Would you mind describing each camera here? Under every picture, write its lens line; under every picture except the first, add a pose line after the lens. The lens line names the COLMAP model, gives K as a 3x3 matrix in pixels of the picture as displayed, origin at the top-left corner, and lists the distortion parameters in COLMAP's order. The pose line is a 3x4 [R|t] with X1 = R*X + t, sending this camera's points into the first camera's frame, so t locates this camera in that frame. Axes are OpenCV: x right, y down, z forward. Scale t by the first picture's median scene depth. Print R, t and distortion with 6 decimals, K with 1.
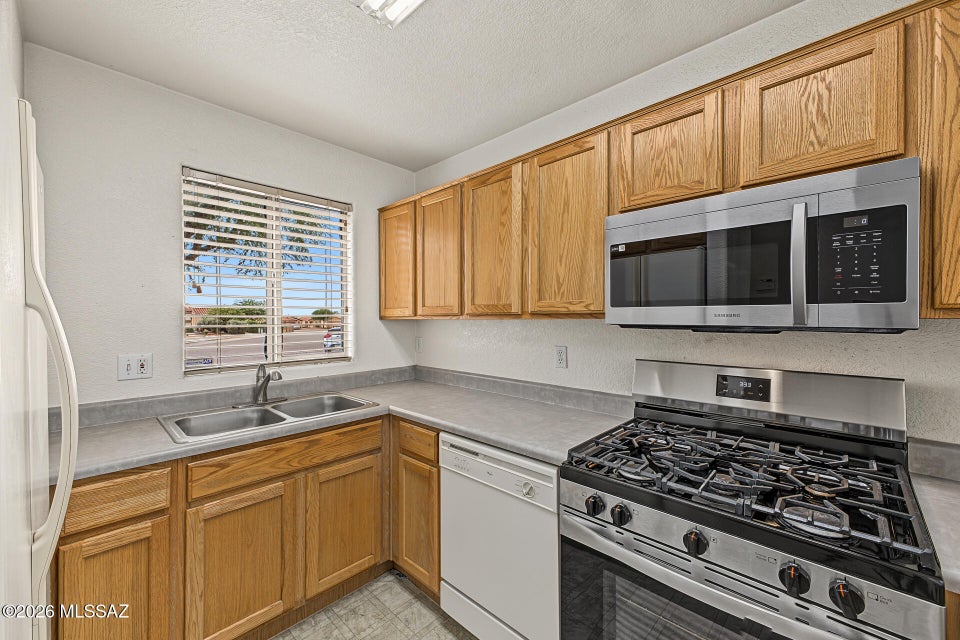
lens RADIAL K [[382.4, 0, 476.6], [0, 382.4, 319.0], [0, 0, 1]] dist [0.009772, -0.001159]
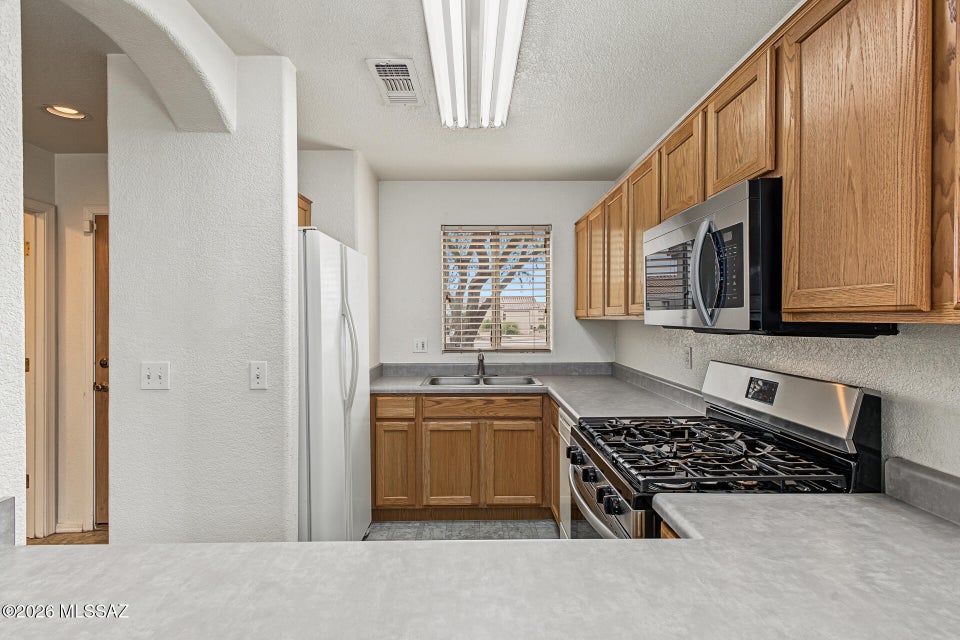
lens RADIAL K [[469.6, 0, 479.7], [0, 469.6, 319.8], [0, 0, 1]] dist [0.000864, 0.000036]
pose [[0.704550, 0.008562, -0.709603, 0.789414], [-0.004676, 0.999962, 0.007423, -0.008328], [0.709639, -0.001912, 0.704563, -0.295872]]
